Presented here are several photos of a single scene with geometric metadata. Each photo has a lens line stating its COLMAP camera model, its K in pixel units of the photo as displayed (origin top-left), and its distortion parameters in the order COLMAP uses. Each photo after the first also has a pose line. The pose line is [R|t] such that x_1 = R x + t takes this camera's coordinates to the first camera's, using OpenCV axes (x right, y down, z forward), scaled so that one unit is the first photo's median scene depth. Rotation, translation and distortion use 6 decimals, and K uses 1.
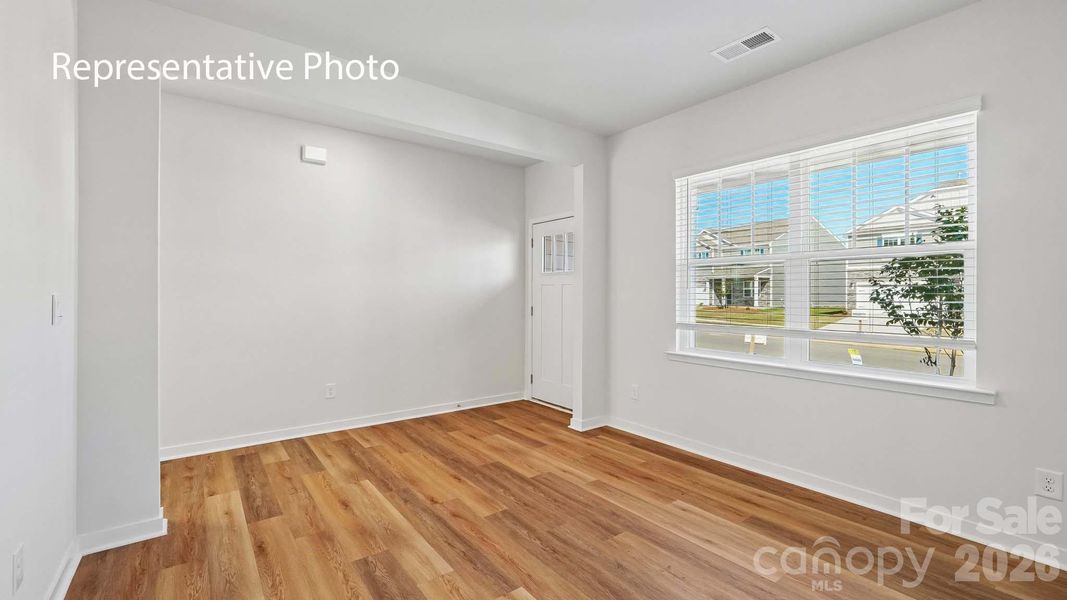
lens RADIAL K [[450.3, 0, 525.1], [0, 450.3, 295.4], [0, 0, 1]] dist [-0.000893, -0.000184]
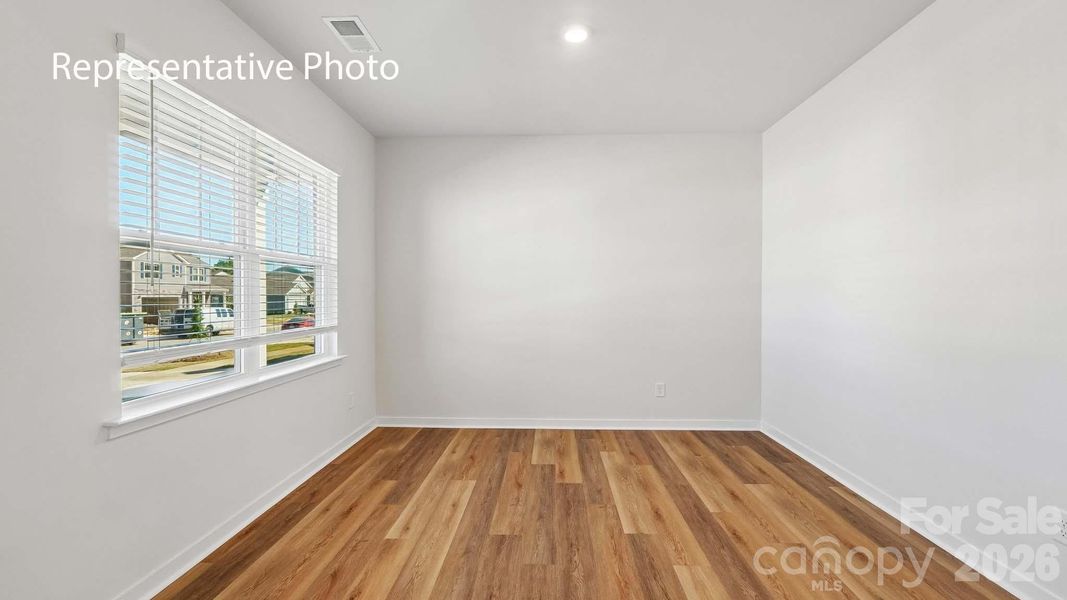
lens RADIAL K [[450.3, 0, 541.7], [0, 450.3, 296.7], [0, 0, 1]] dist [-0.000893, -0.000184]
pose [[-0.789447, -0.003795, 0.613807, -0.347738], [-0.002039, 0.999992, 0.003561, -0.002423], [-0.613815, 0.001559, -0.789448, 1.261501]]
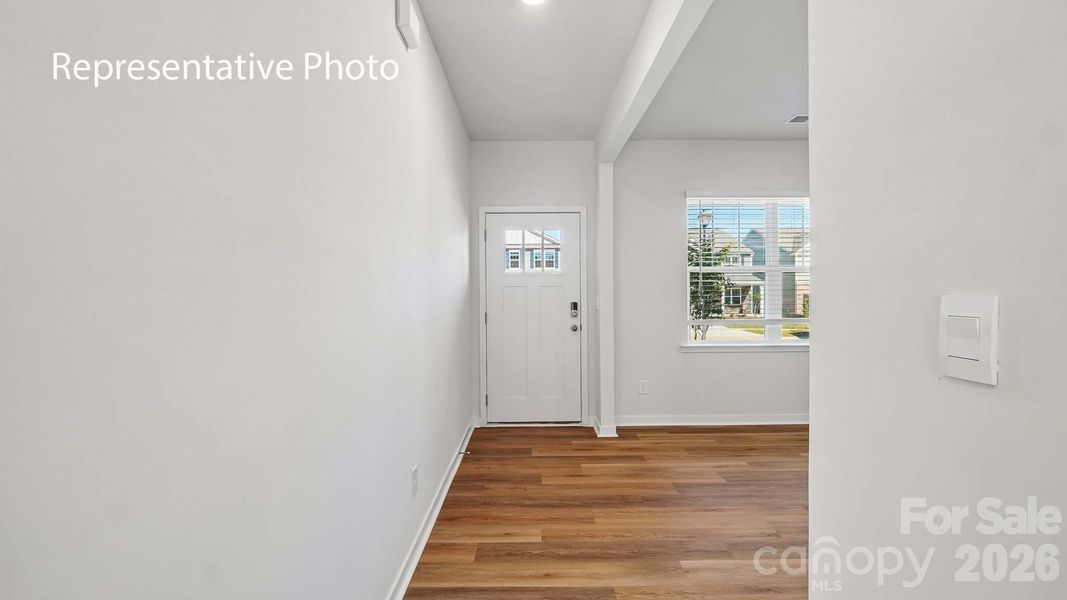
lens RADIAL K [[450.3, 0, 533.6], [0, 450.3, 300.9], [0, 0, 1]] dist [-0.000893, -0.000184]
pose [[0.582483, -0.009488, 0.812787, -0.992861], [0.005932, 0.999955, 0.007422, -0.003913], [-0.812821, 0.000498, 0.582513, 0.731803]]
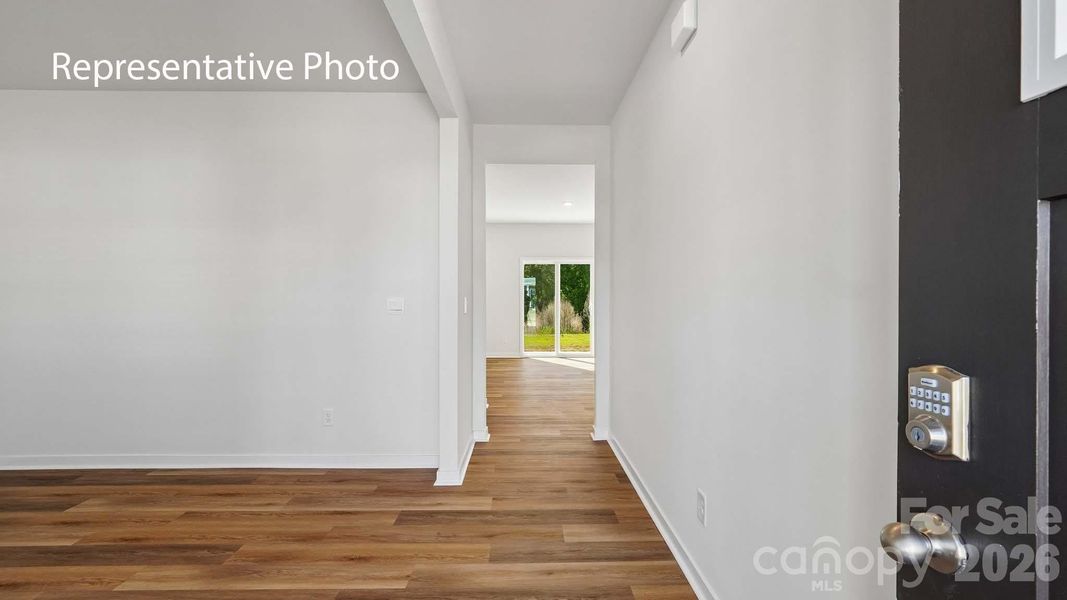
lens RADIAL K [[450.3, 0, 529.9], [0, 450.3, 298.0], [0, 0, 1]] dist [-0.000893, -0.000184]
pose [[-0.582006, 0.001235, -0.813184, 0.063023], [-0.002817, 0.999990, 0.003535, -0.005323], [0.813180, 0.004348, -0.581996, 1.431842]]
